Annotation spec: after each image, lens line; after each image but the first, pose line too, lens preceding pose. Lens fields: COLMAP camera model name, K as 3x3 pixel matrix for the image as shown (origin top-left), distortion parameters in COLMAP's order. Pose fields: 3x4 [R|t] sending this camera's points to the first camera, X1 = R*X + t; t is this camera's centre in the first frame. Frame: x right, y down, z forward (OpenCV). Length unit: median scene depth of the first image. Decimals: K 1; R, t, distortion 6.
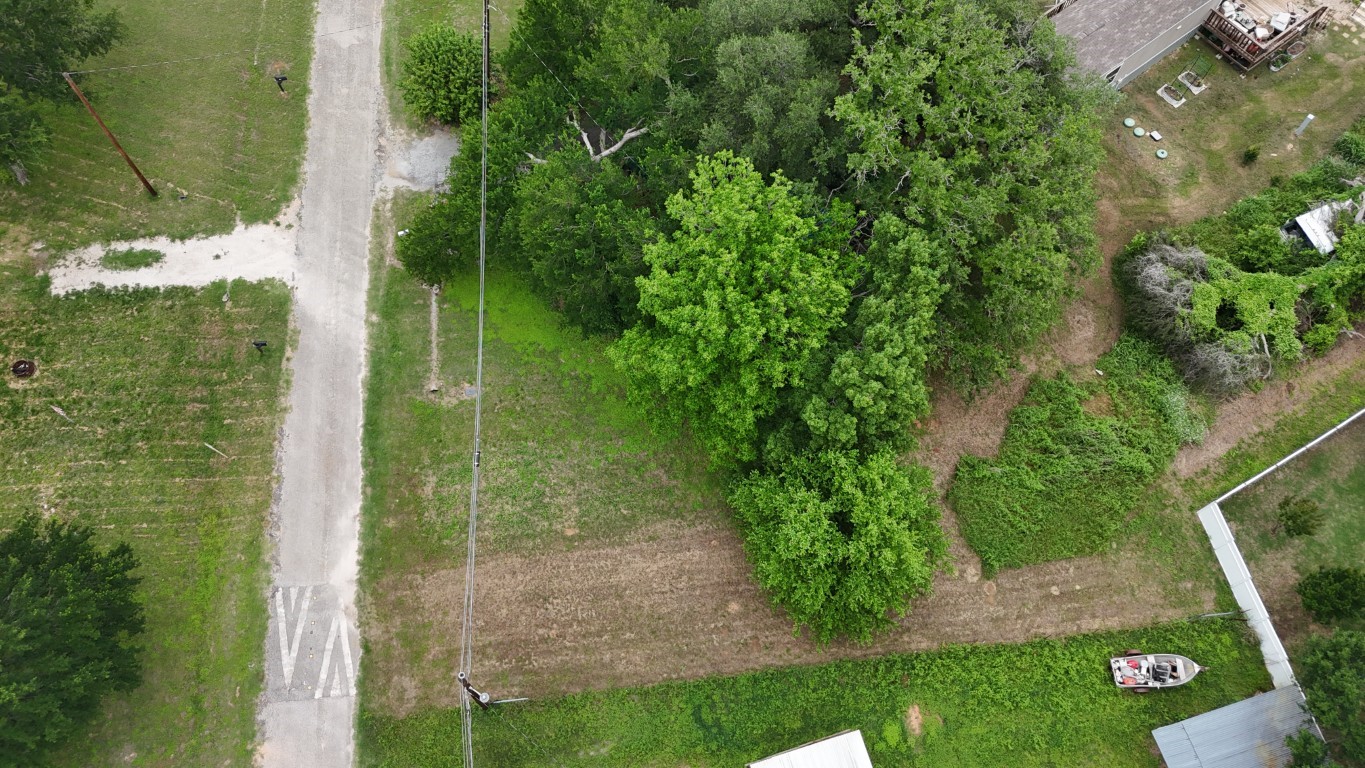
lens RADIAL K [[1008.0, 0, 680.3], [0, 1008.0, 379.0], [0, 0, 1]] dist [0.068062, -0.070678]
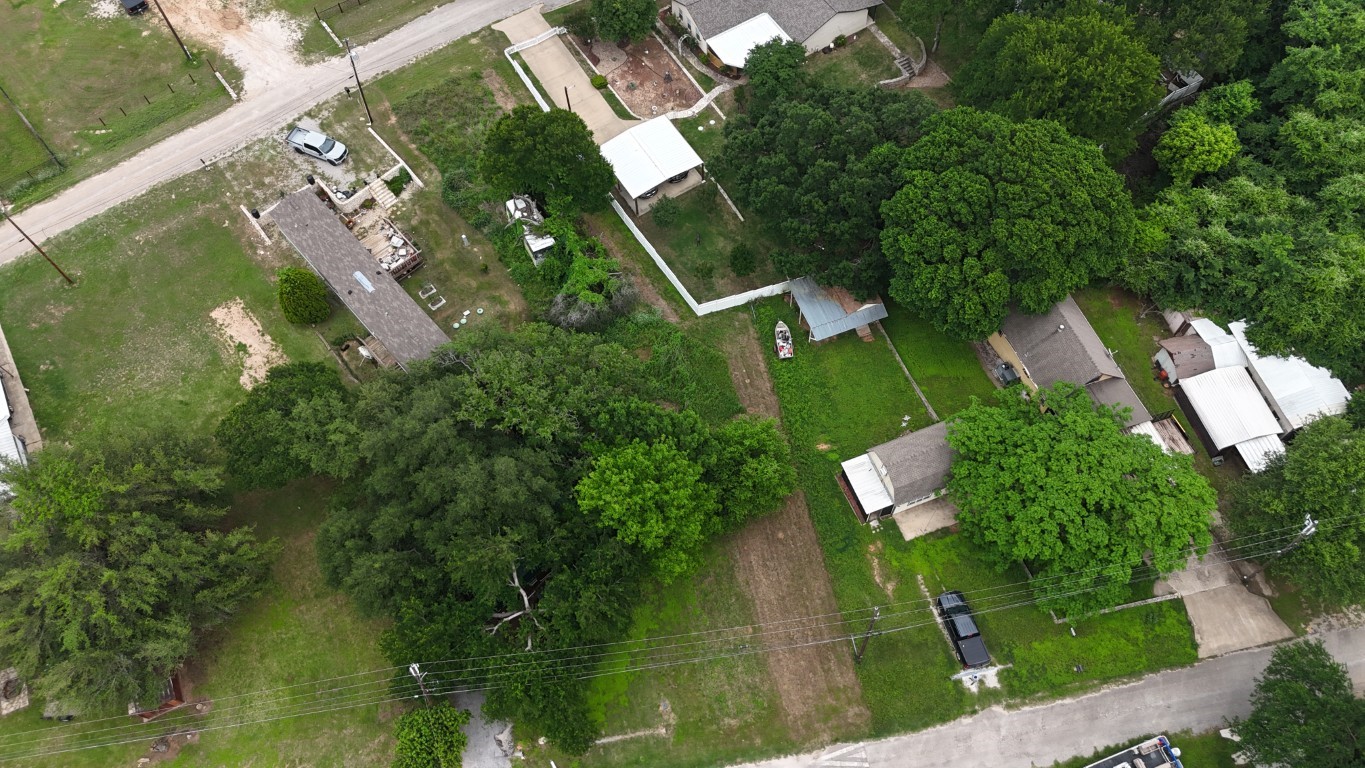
lens RADIAL K [[1008.0, 0, 682.5], [0, 1008.0, 388.6], [0, 0, 1]] dist [0.068062, -0.070678]
pose [[-0.077407, -0.875098, 0.477715, -0.549544], [0.921749, 0.119803, 0.368818, -0.612712], [-0.379983, 0.468882, 0.797347, -0.468788]]
